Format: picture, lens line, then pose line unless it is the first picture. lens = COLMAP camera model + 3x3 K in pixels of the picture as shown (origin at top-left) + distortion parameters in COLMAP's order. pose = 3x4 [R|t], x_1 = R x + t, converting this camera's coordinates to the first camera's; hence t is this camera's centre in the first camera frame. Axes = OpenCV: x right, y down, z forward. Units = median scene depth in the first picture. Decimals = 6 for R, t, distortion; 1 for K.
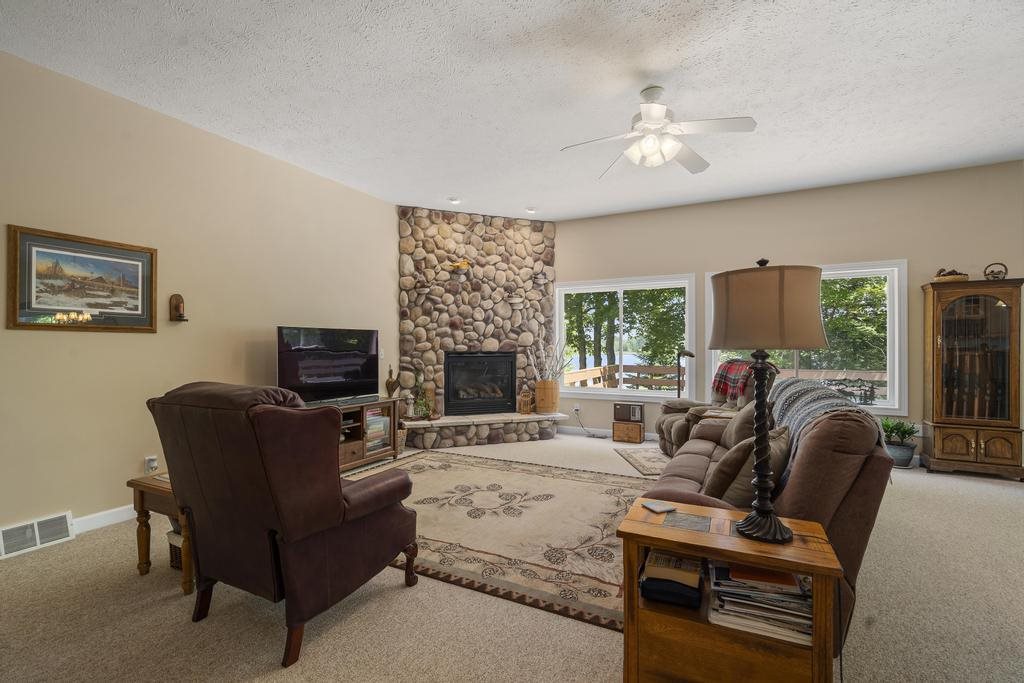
lens RADIAL K [[479.3, 0, 512.0], [0, 479.3, 341.4], [0, 0, 1]] dist [-0.009070, 0.001031]
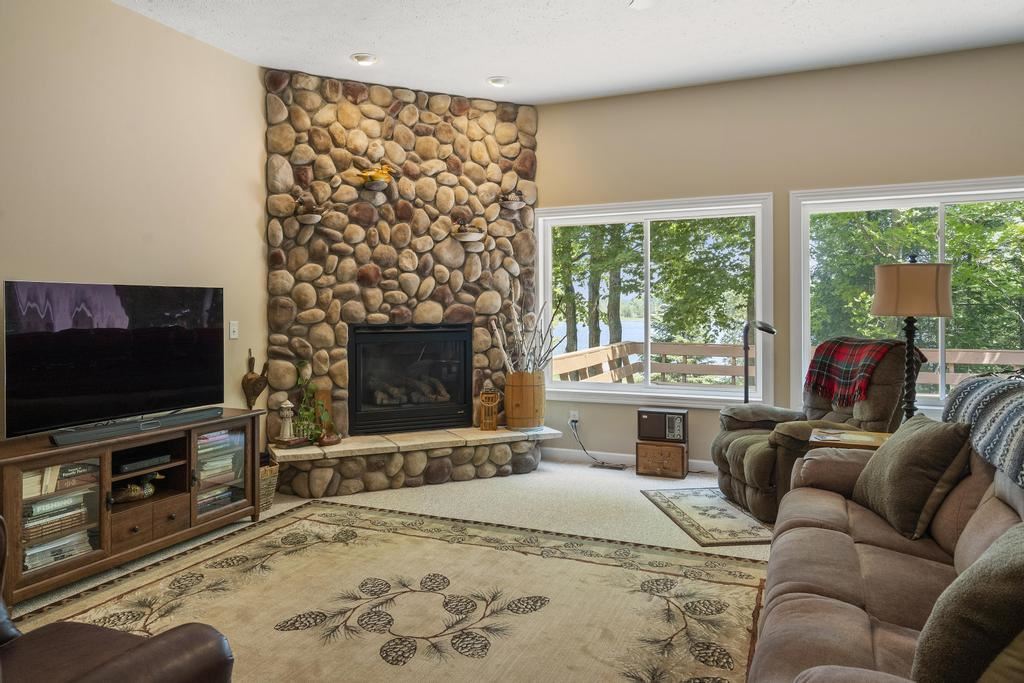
lens RADIAL K [[694.3, 0, 510.8], [0, 694.3, 305.8], [0, 0, 1]] dist [0.012234, -0.000005]
pose [[0.997625, -0.002474, 0.068828, -0.003530], [0.002160, 0.999987, 0.004633, -0.005268], [-0.068838, -0.004473, 0.997618, 0.153837]]
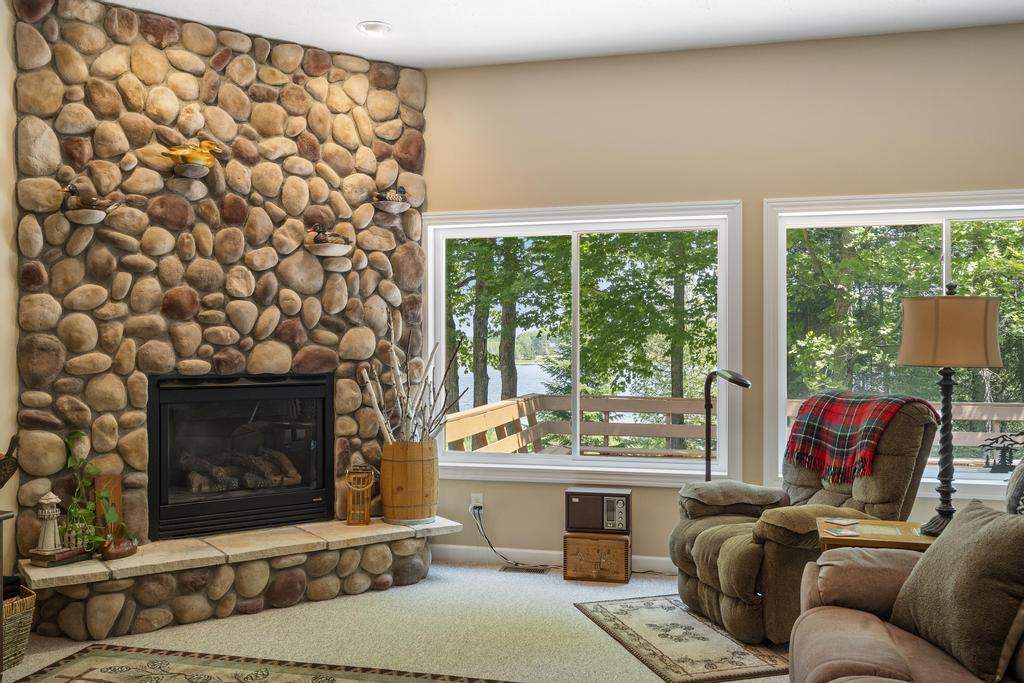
lens RADIAL K [[870.8, 0, 513.8], [0, 870.8, 351.4], [0, 0, 1]] dist [0.010037, -0.005408]
pose [[0.970932, -0.000899, 0.239356, -0.023182], [-0.002143, 0.999920, 0.012450, -0.008579], [-0.239348, -0.012601, 0.970852, 0.247286]]
